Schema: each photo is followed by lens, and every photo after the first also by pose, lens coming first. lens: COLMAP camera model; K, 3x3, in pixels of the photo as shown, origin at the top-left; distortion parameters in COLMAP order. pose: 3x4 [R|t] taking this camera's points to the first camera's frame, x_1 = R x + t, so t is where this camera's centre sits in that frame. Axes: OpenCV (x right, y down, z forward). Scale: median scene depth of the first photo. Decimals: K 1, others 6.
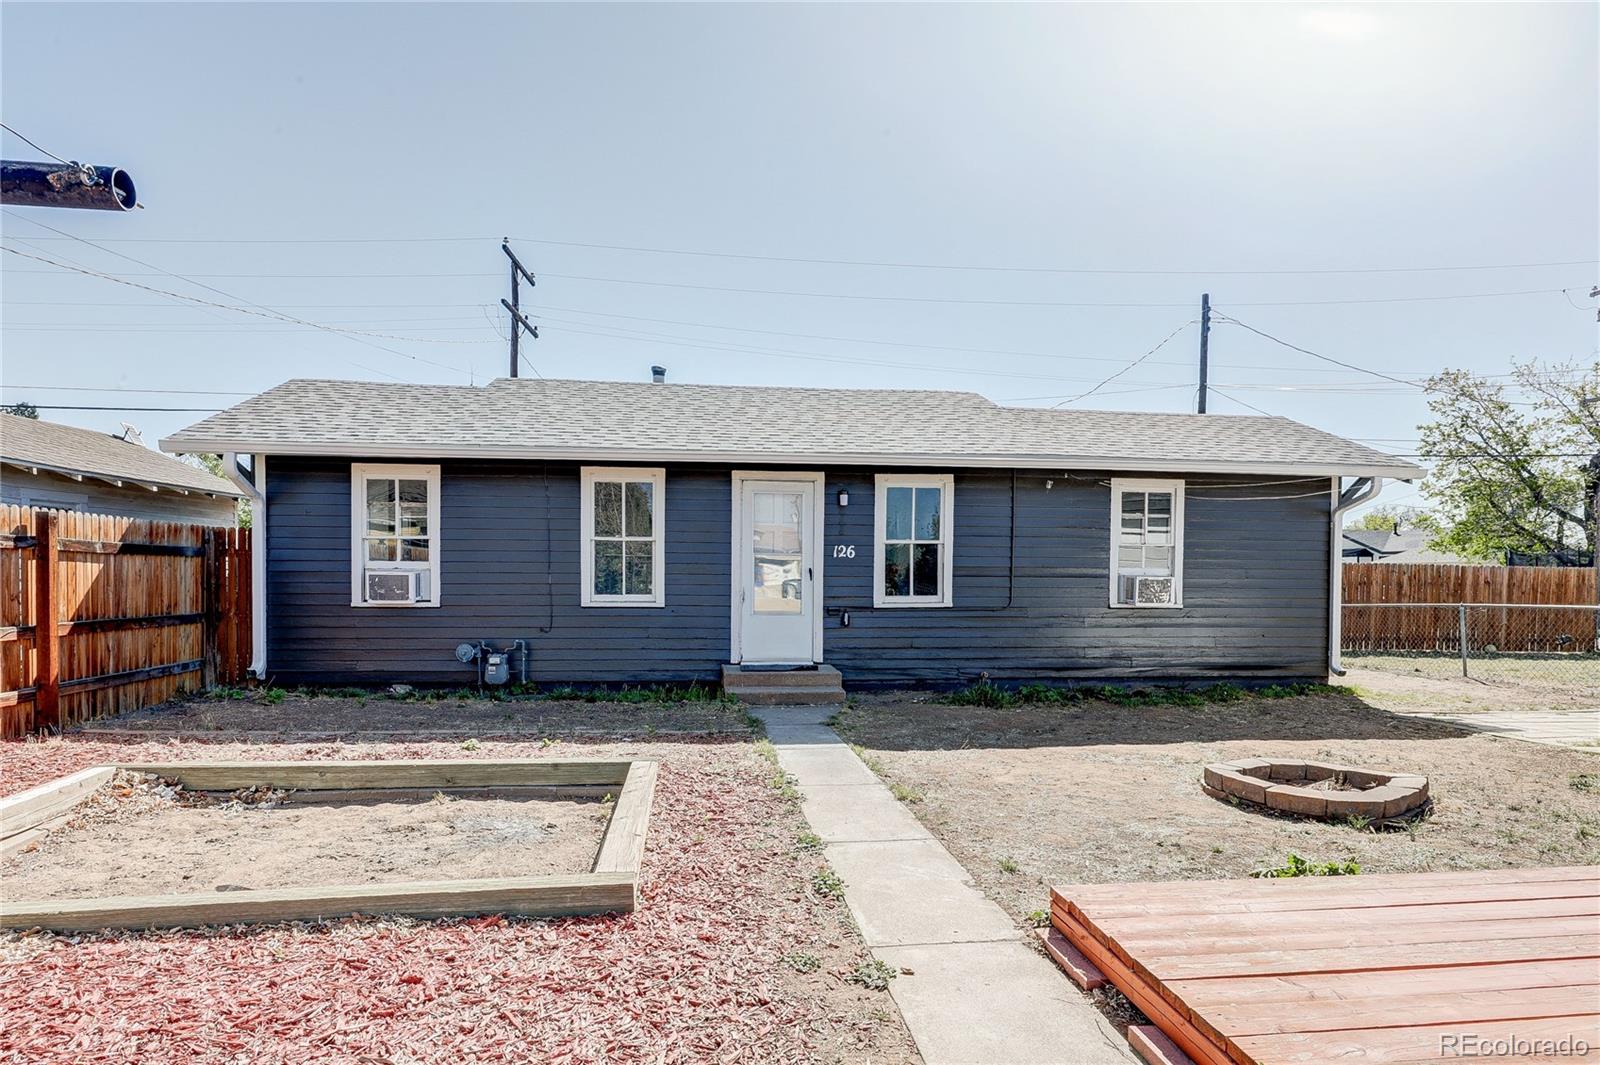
lens RADIAL K [[858.4, 0, 783.9], [0, 858.4, 610.7], [0, 0, 1]] dist [-0.002870, 0.002572]
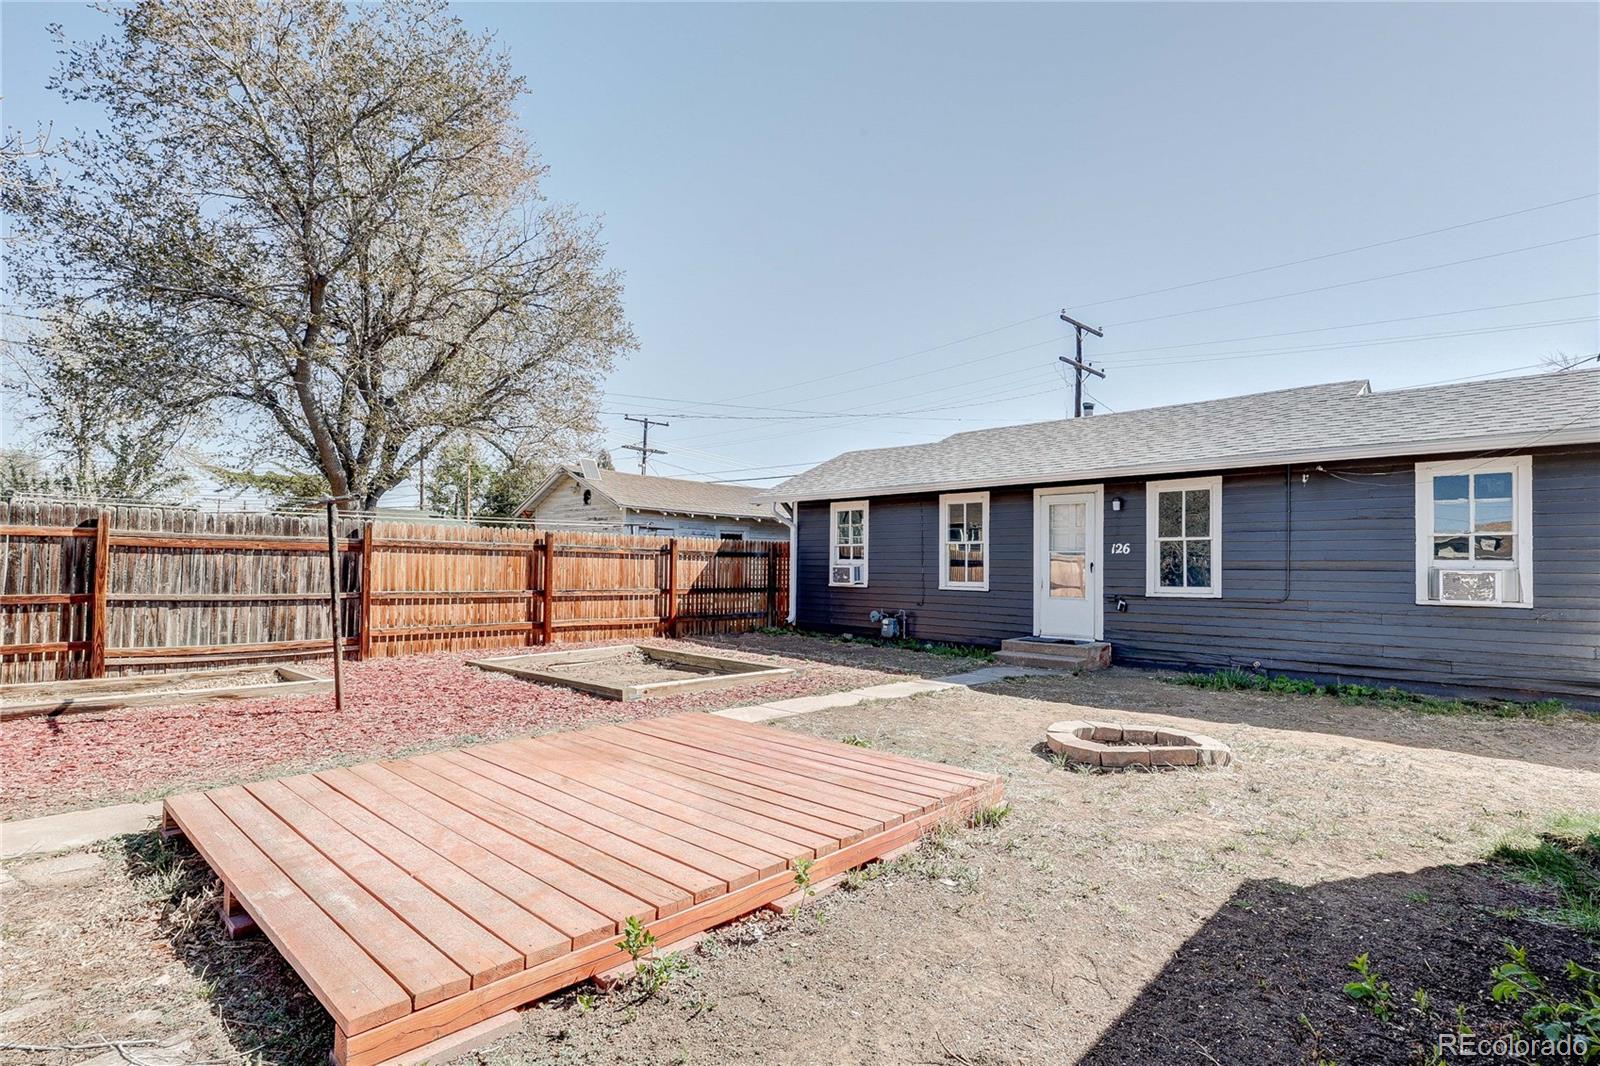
lens RADIAL K [[753.8, 0, 801.0], [0, 753.8, 544.7], [0, 0, 1]] dist [-0.005449, 0.001610]
pose [[0.643514, -0.022639, -0.765099, 0.587653], [-0.037333, 0.997445, -0.060914, 0.006465], [0.764523, 0.067763, 0.641024, -0.015639]]
